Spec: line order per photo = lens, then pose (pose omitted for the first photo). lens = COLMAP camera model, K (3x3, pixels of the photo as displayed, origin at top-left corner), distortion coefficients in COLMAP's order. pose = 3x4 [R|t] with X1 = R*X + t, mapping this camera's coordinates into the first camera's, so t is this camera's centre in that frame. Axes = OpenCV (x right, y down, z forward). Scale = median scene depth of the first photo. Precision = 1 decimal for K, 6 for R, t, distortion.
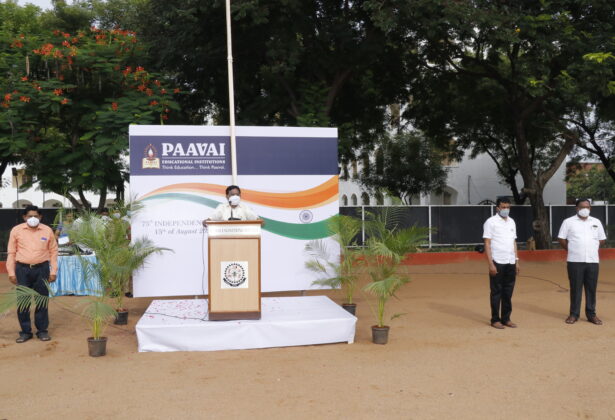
lens RADIAL K [[594.2, 0, 311.1], [0, 594.2, 218.6], [0, 0, 1]] dist [-0.141569, 0.184503]
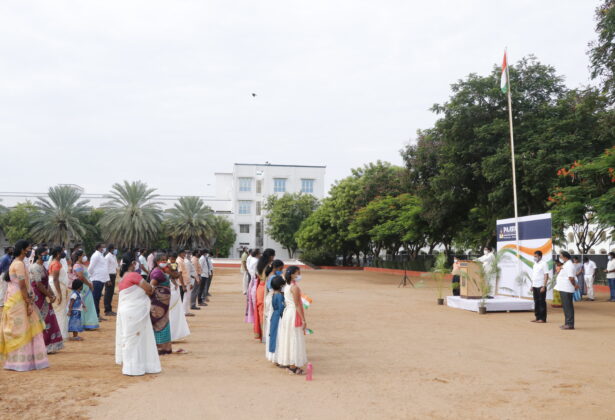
lens RADIAL K [[583.4, 0, 307.5], [0, 583.4, 210.0], [0, 0, 1]] dist [-0.157701, 0.216932]
pose [[-0.035872, -0.072556, -0.996719, 1.416773], [-0.014558, 0.997293, -0.072074, -0.017281], [0.999250, 0.011925, -0.036832, 0.235634]]
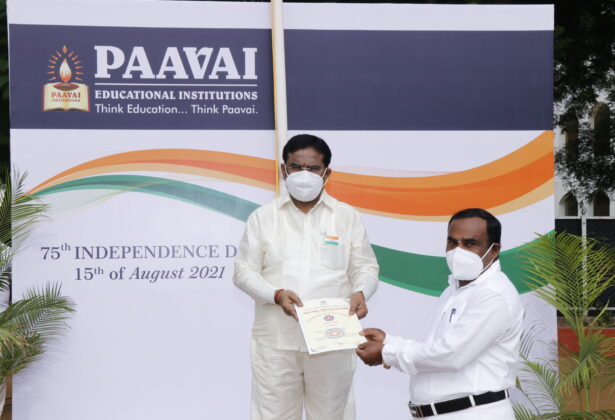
lens RADIAL K [[1074.3, 0, 307.5], [0, 1074.3, 210.0], [0, 0, 1]] dist [0.201964, 0.042539]
pose [[0.990898, 0.005795, -0.134490, -0.012585], [-0.009906, 0.999503, -0.029914, -0.000004], [0.134250, 0.030974, 0.990463, 0.224210]]
